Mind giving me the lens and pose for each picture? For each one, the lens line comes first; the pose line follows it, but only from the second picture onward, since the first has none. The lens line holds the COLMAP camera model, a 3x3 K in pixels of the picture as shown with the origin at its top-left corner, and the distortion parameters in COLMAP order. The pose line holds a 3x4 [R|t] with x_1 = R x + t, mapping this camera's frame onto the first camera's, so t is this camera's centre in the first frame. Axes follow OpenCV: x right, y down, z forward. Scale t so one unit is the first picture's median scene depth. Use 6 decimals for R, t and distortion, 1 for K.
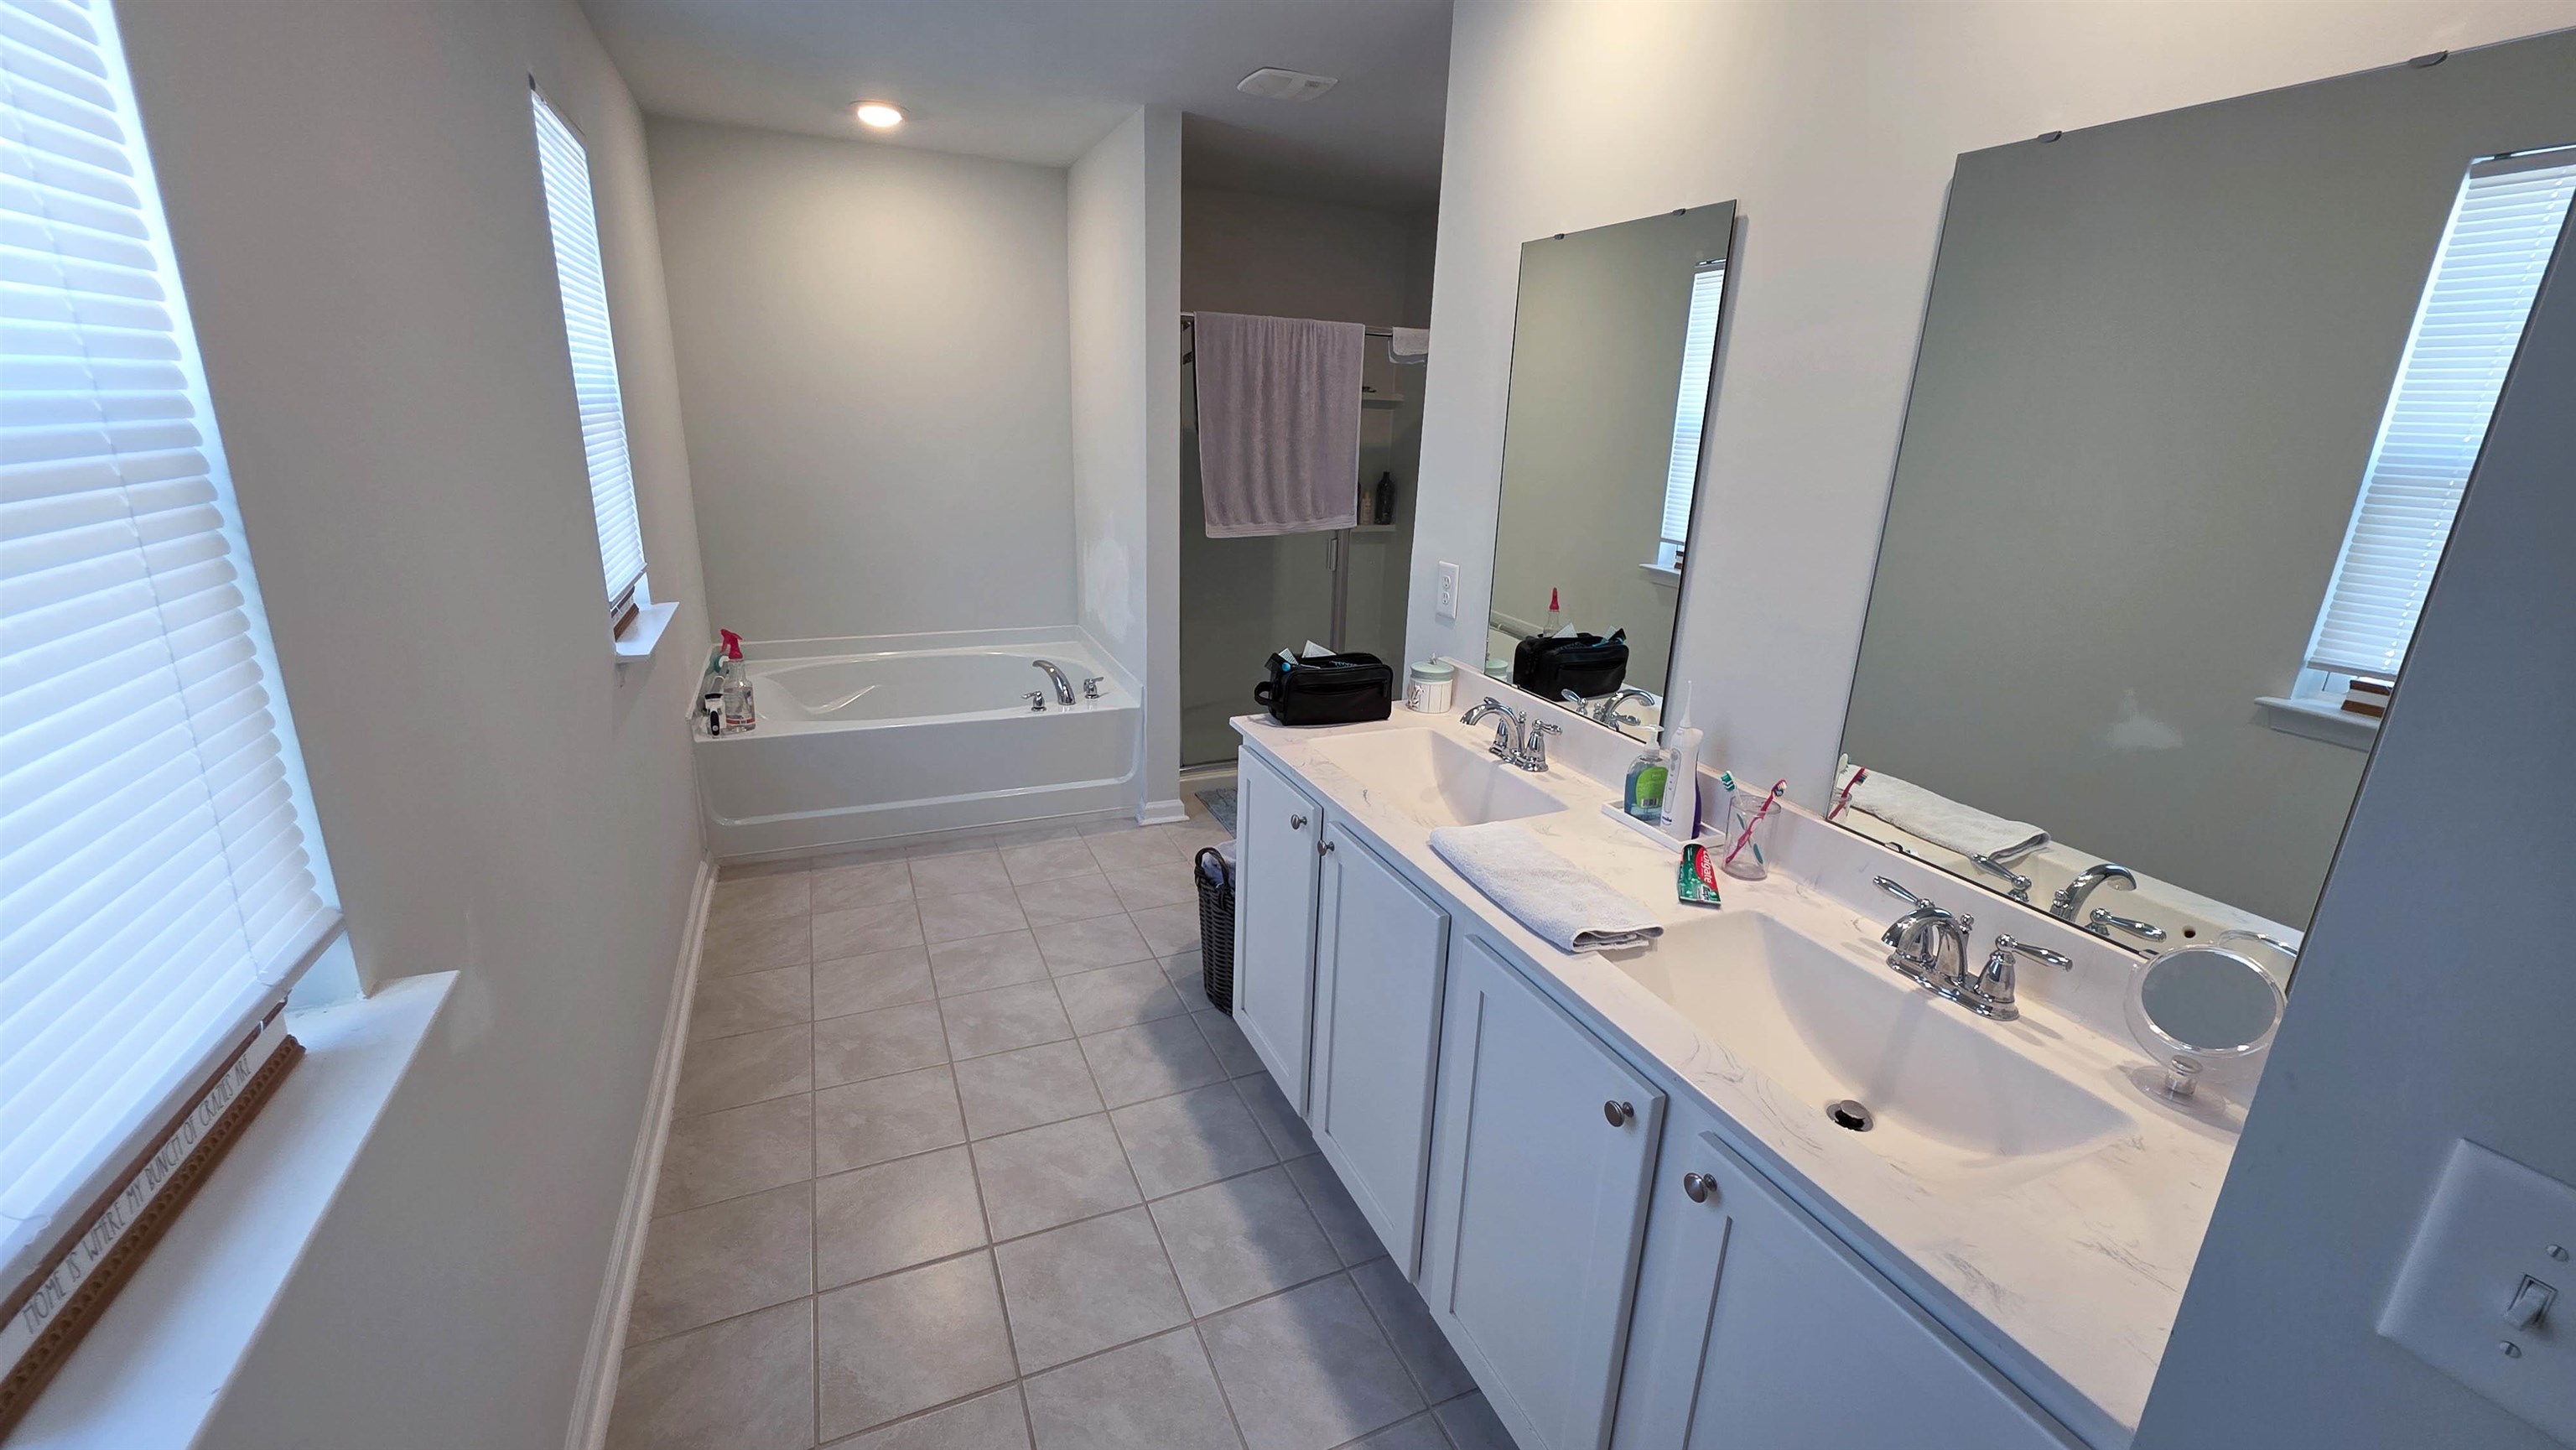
lens RADIAL K [[1032.9, 0, 1291.5], [0, 1032.9, 730.2], [0, 0, 1]] dist [0.003750, 0.000414]
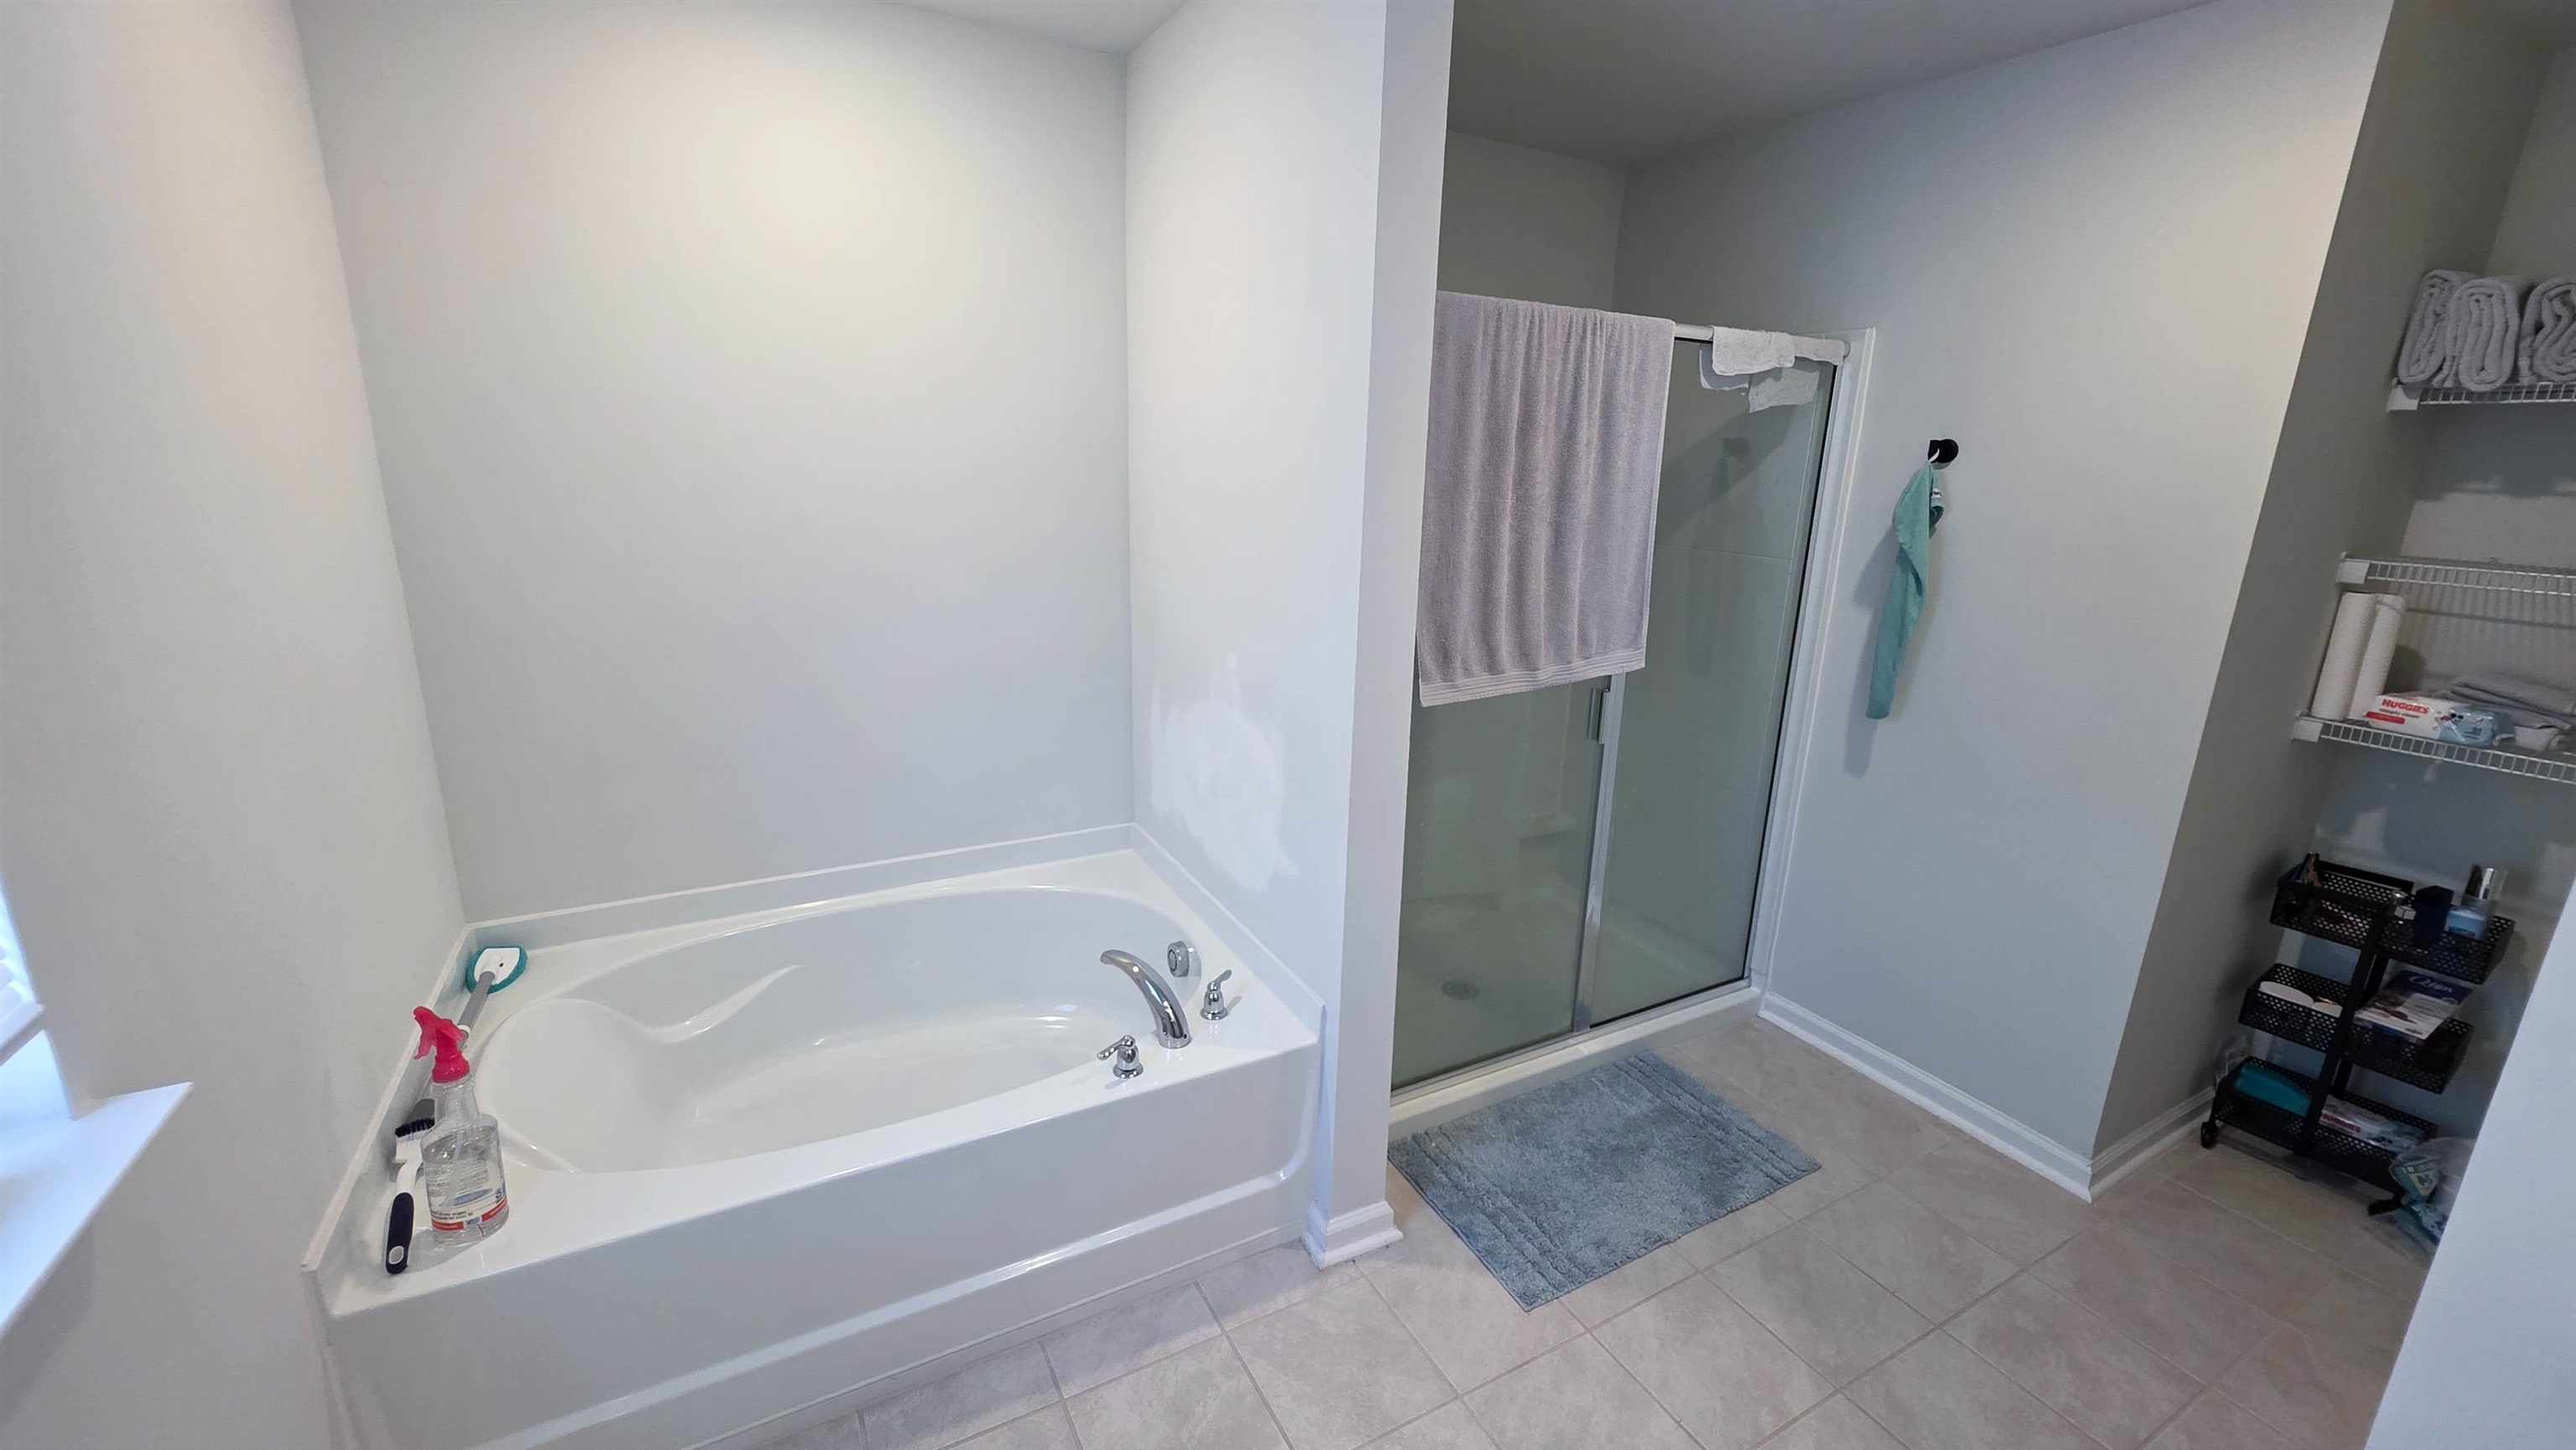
lens RADIAL K [[1032.9, 0, 1288.3], [0, 1032.9, 724.0], [0, 0, 1]] dist [0.003750, 0.000414]
pose [[0.996630, -0.029048, 0.076719, -0.191481], [0.032065, 0.998748, -0.038397, -0.158689], [-0.075507, 0.040727, 0.996313, 0.465094]]
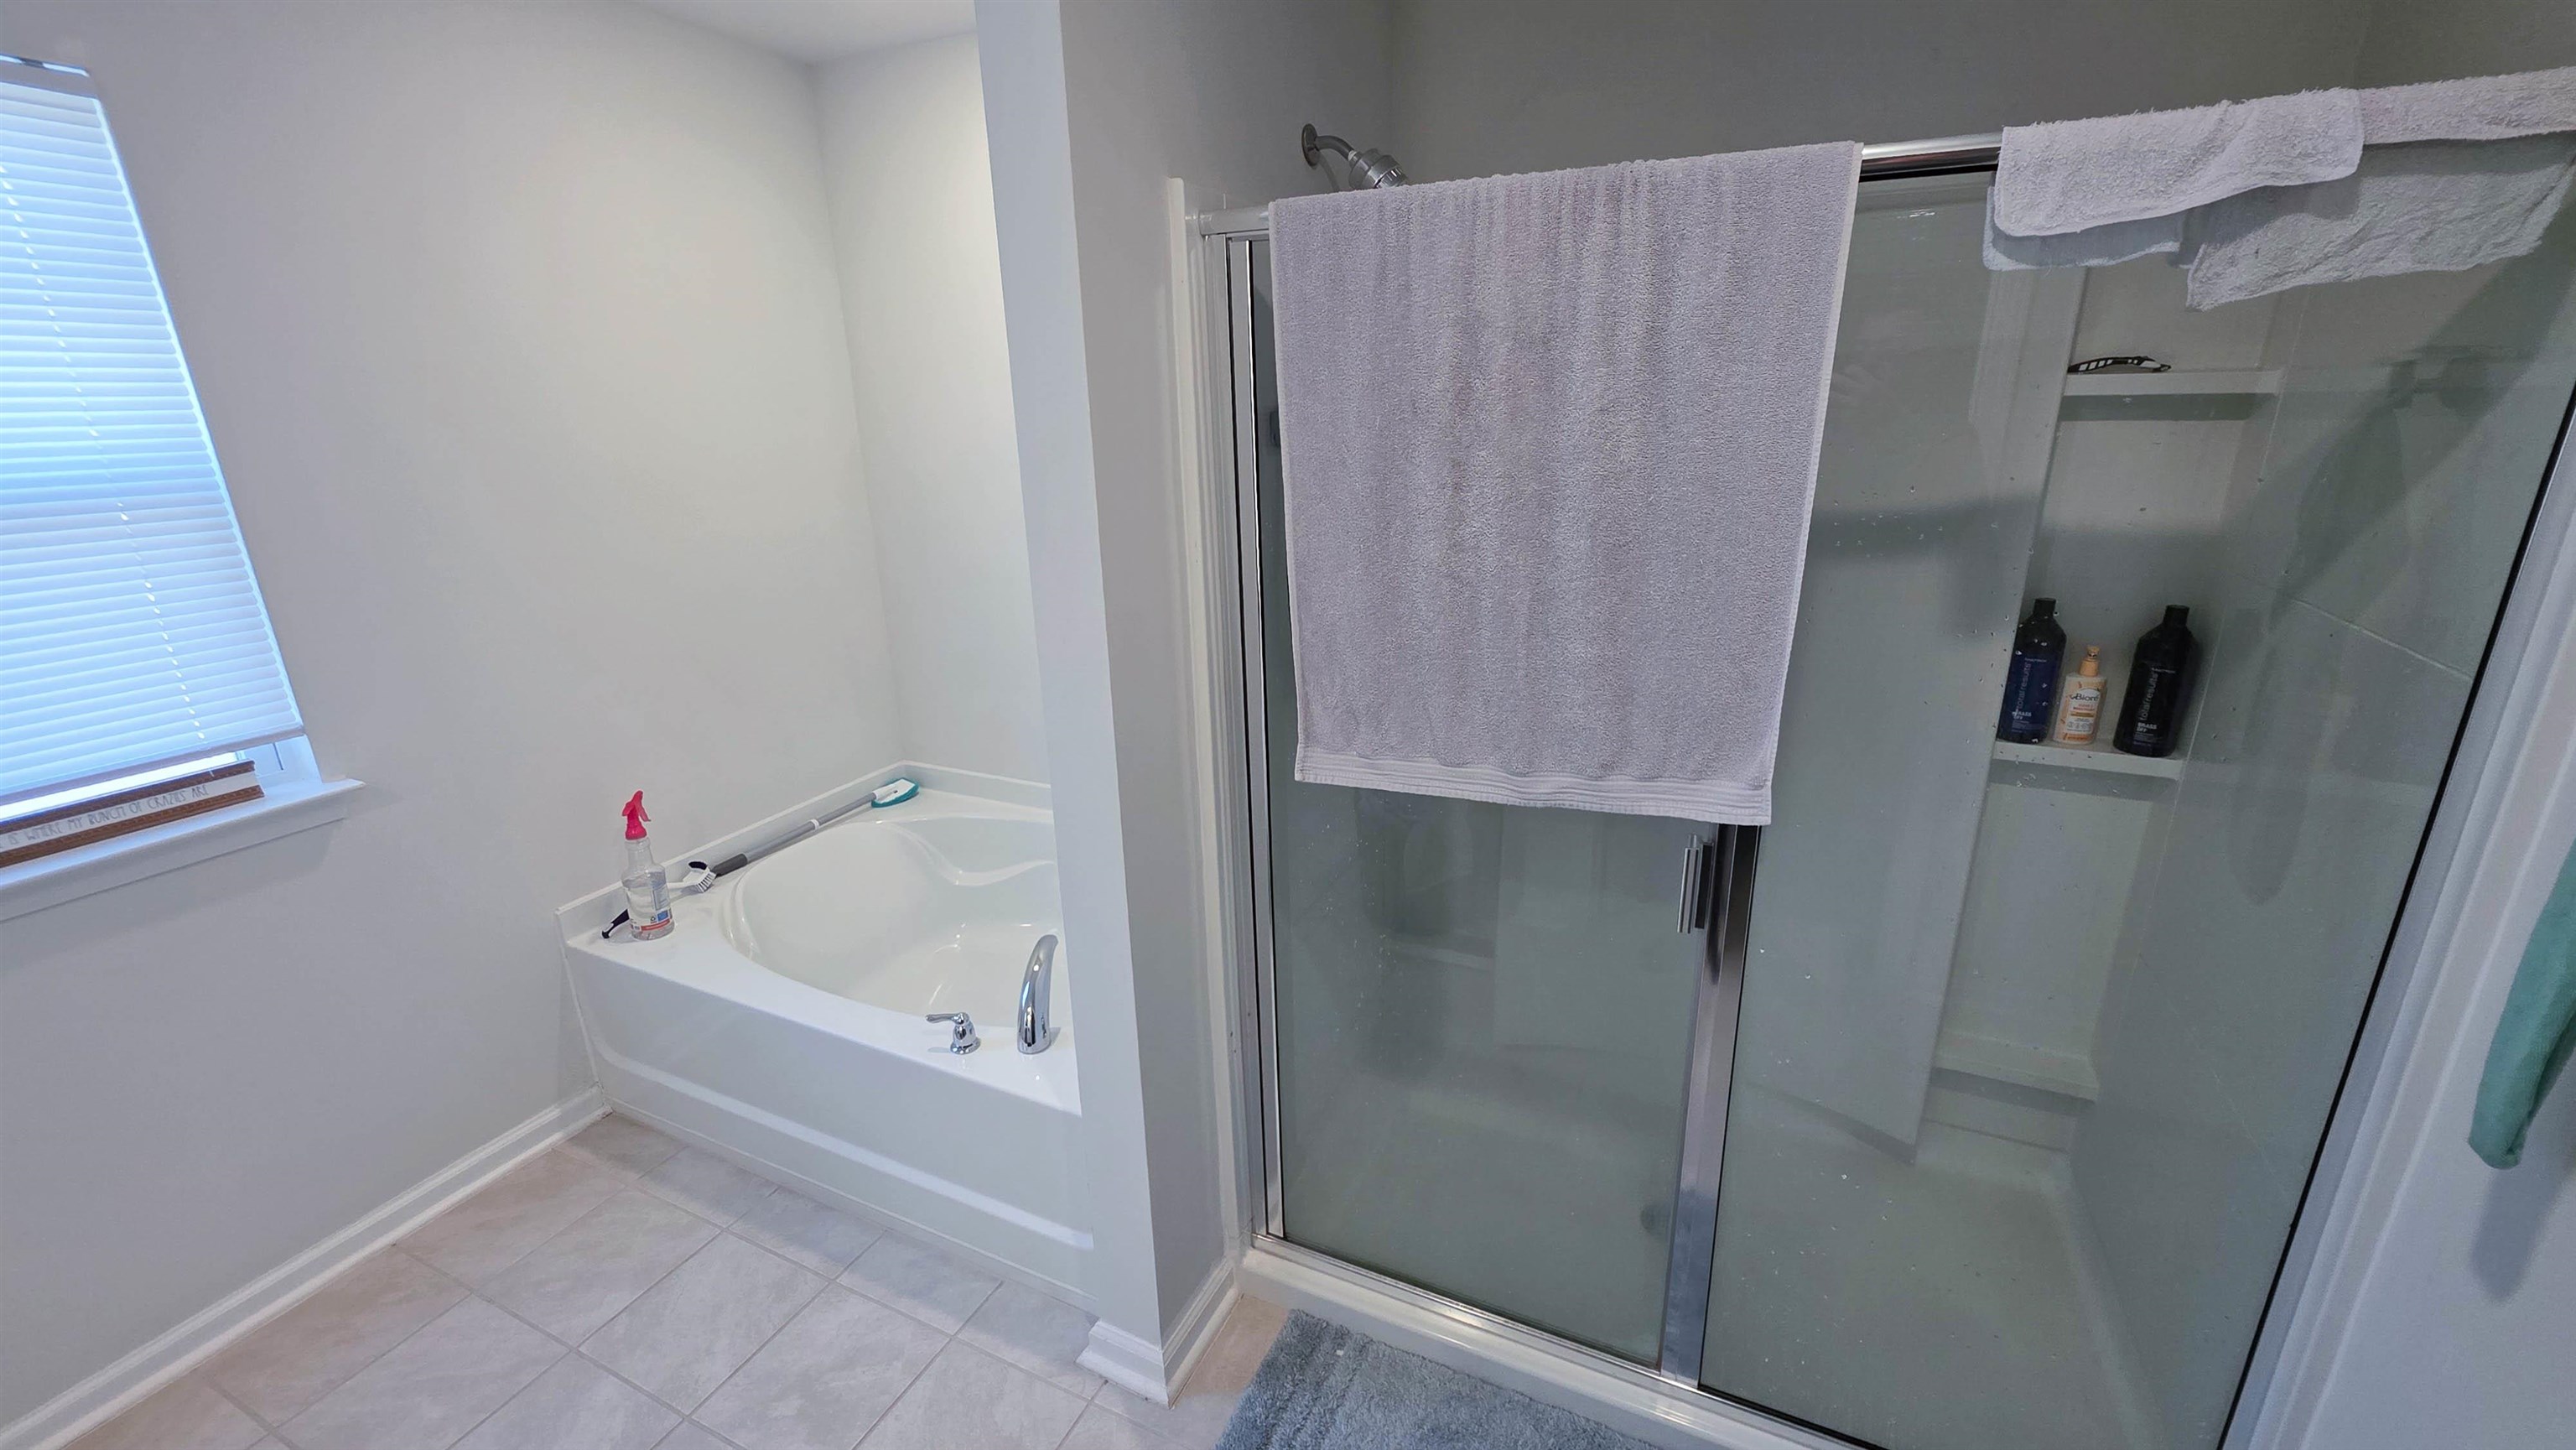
lens RADIAL K [[1032.9, 0, 1295.0], [0, 1032.9, 722.2], [0, 0, 1]] dist [0.003750, 0.000414]
pose [[0.655065, 0.185088, -0.732552, 0.201664], [-0.186457, 0.979147, 0.080659, -0.238938], [0.732205, 0.083752, 0.675915, 0.724075]]
